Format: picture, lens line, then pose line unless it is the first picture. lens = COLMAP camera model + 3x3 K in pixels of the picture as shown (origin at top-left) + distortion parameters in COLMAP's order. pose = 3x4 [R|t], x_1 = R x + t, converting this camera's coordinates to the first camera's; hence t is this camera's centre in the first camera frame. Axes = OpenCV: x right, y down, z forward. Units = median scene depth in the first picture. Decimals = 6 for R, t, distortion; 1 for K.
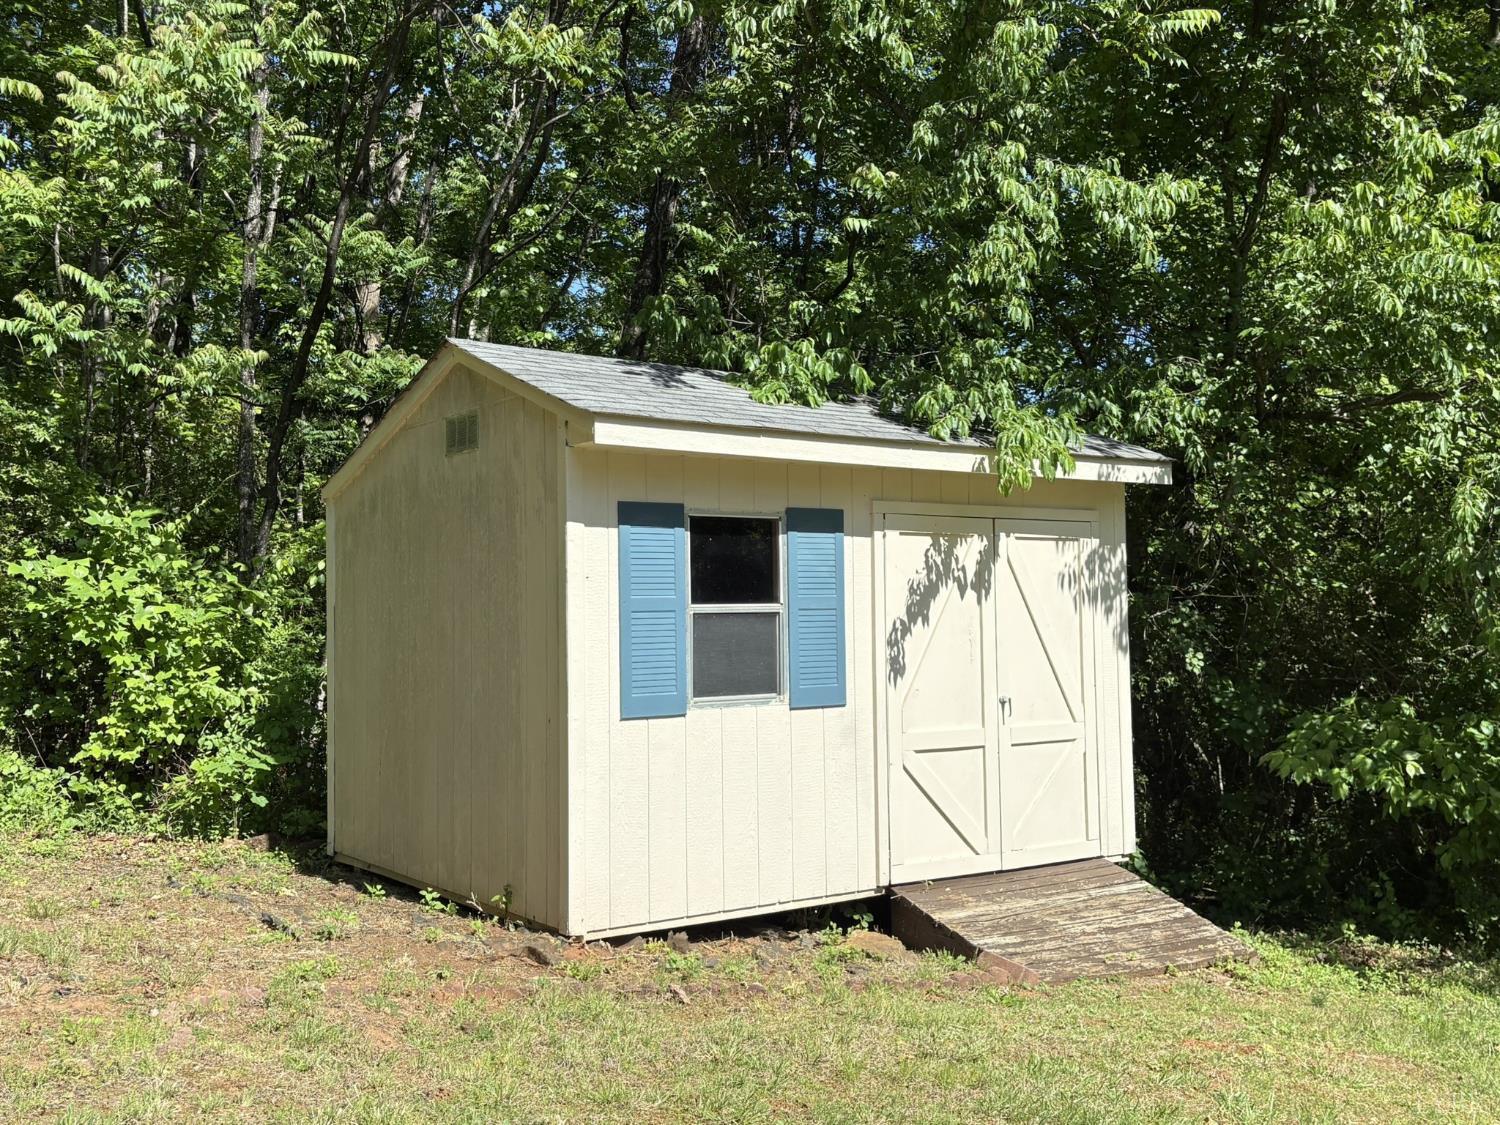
lens RADIAL K [[1475.8, 0, 746.3], [0, 1475.8, 572.4], [0, 0, 1]] dist [-0.001511, 0.000000]
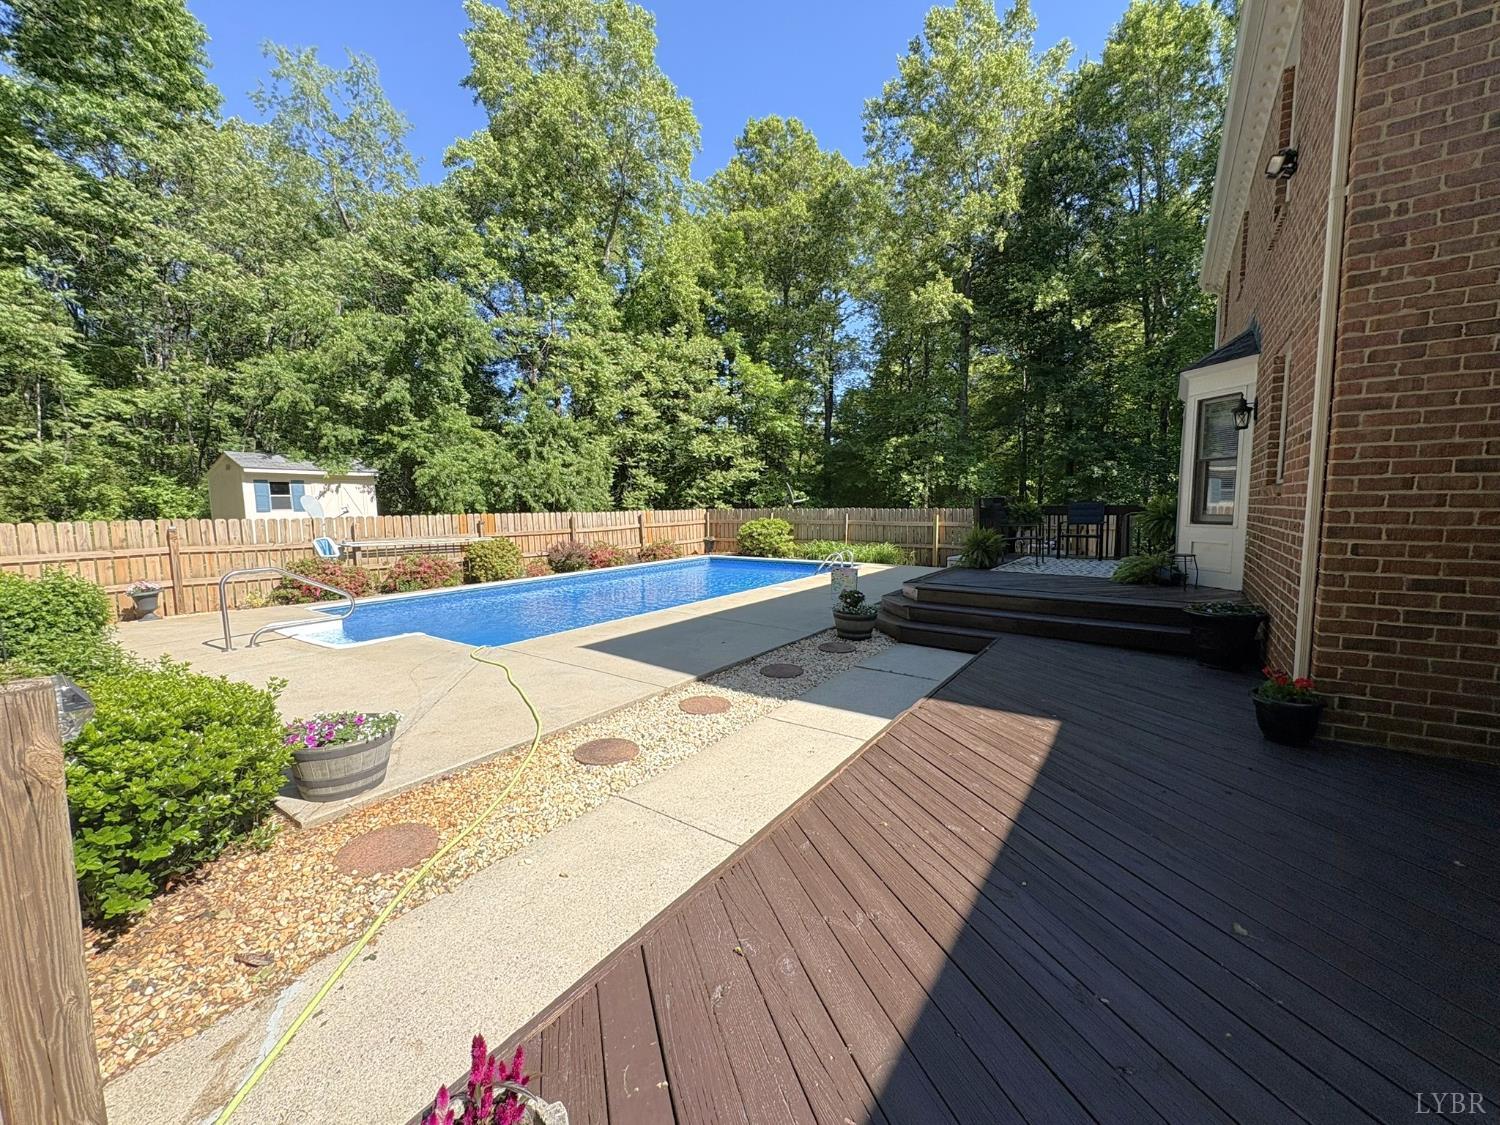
lens RADIAL K [[590.7, 0, 747.8], [0, 590.7, 557.5], [0, 0, 1]] dist [0.001576, -0.000653]
pose [[0.932913, -0.041870, 0.357658, 0.878774], [-0.004060, 0.991931, 0.126711, -0.039232], [-0.360078, -0.119662, 0.925216, -1.980102]]
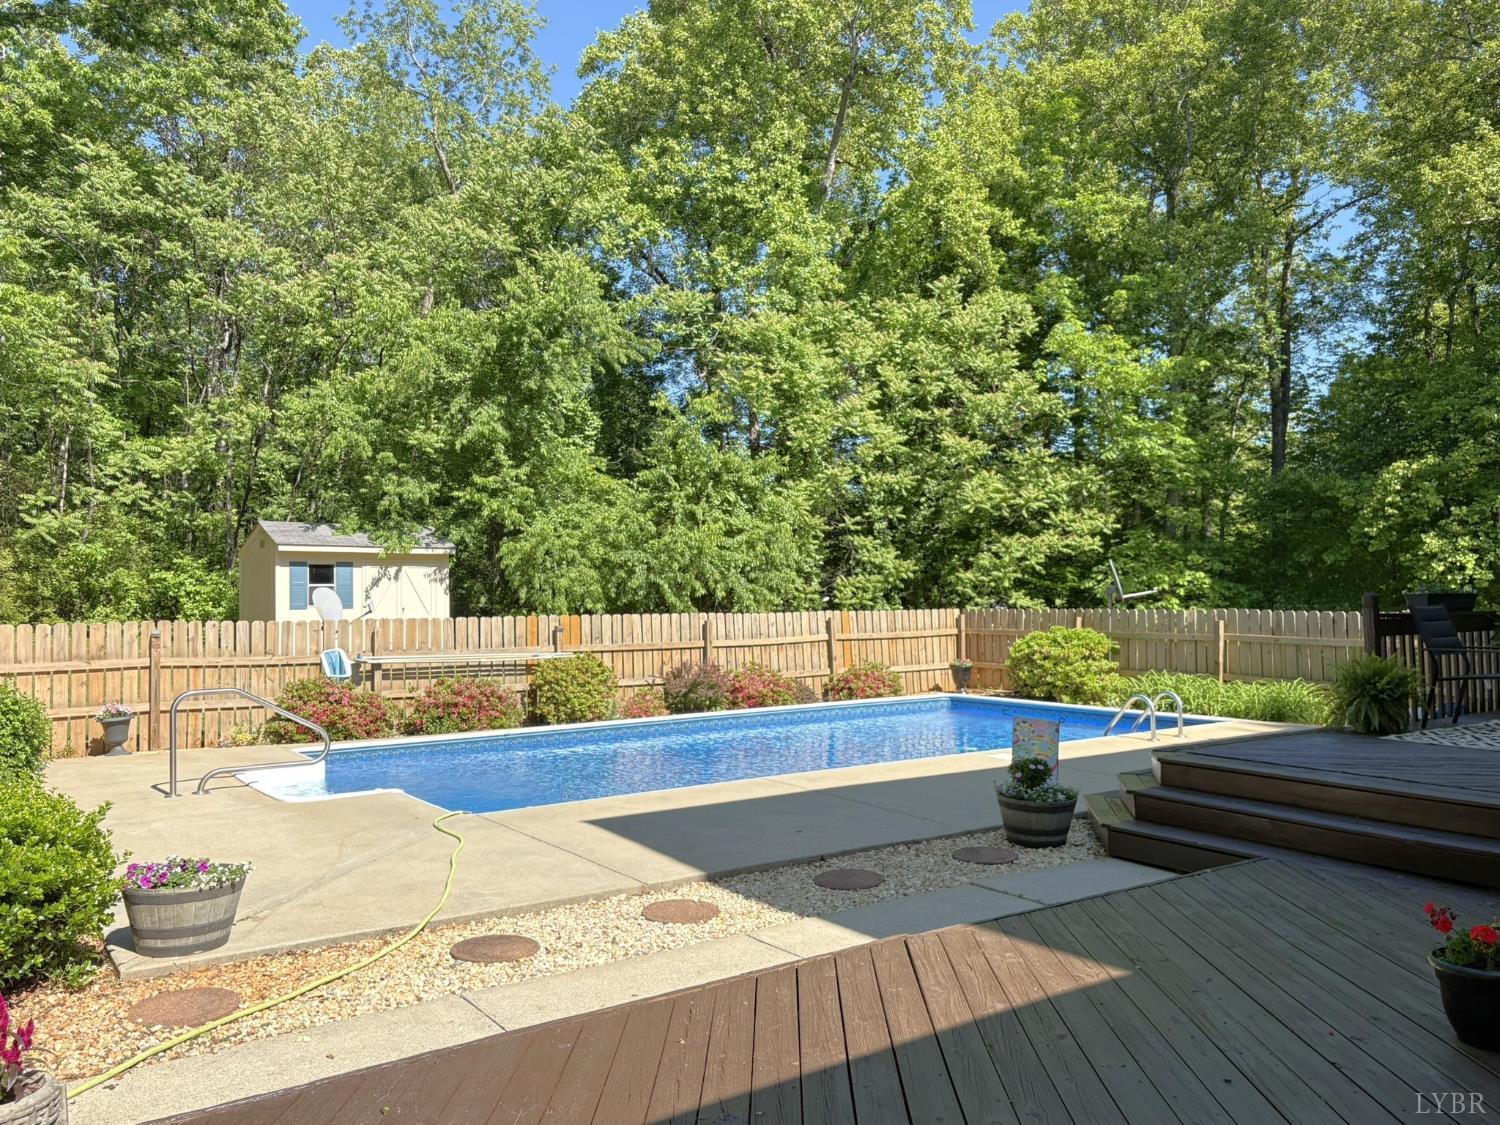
lens RADIAL K [[1148.5, 0, 757.9], [0, 1148.5, 555.0], [0, 0, 1]] dist [0.023864, 0.006414]
pose [[0.999671, -0.006103, 0.024898, 1.083582], [0.006050, 0.999979, 0.002217, -0.056815], [-0.024911, -0.002066, 0.999688, -2.209246]]
